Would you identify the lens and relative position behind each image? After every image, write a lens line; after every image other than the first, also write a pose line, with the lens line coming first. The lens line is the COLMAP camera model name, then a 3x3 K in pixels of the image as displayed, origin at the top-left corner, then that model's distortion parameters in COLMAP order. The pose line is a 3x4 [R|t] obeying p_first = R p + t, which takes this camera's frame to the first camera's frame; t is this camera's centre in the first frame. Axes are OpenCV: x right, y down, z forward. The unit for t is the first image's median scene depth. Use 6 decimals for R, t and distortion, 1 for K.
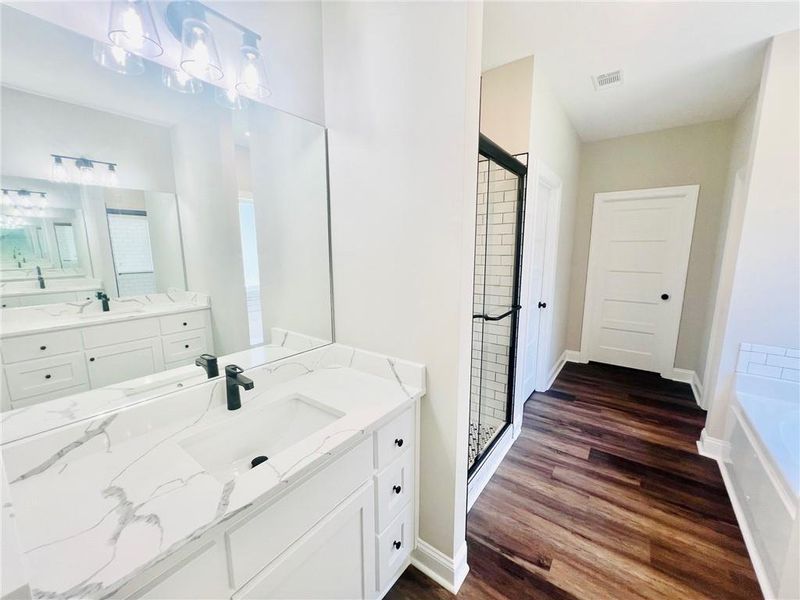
lens RADIAL K [[319.4, 0, 400.3], [0, 319.4, 300.9], [0, 0, 1]] dist [-0.000947, 0.000222]
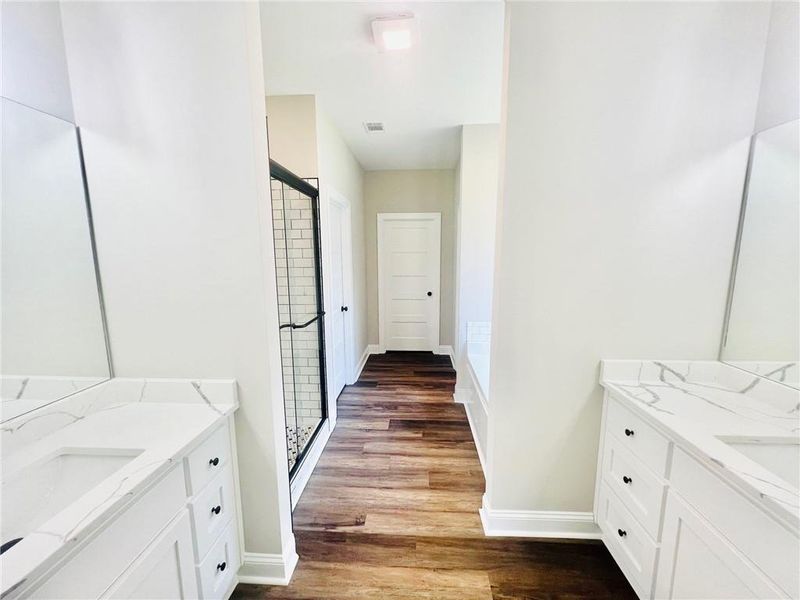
lens RADIAL K [[319.4, 0, 400.3], [0, 319.4, 300.9], [0, 0, 1]] dist [-0.000947, 0.000222]
pose [[0.834504, -0.081333, 0.544965, -0.015010], [0.092884, 0.995657, 0.006363, -0.006767], [-0.543116, 0.045309, 0.838434, -0.122973]]
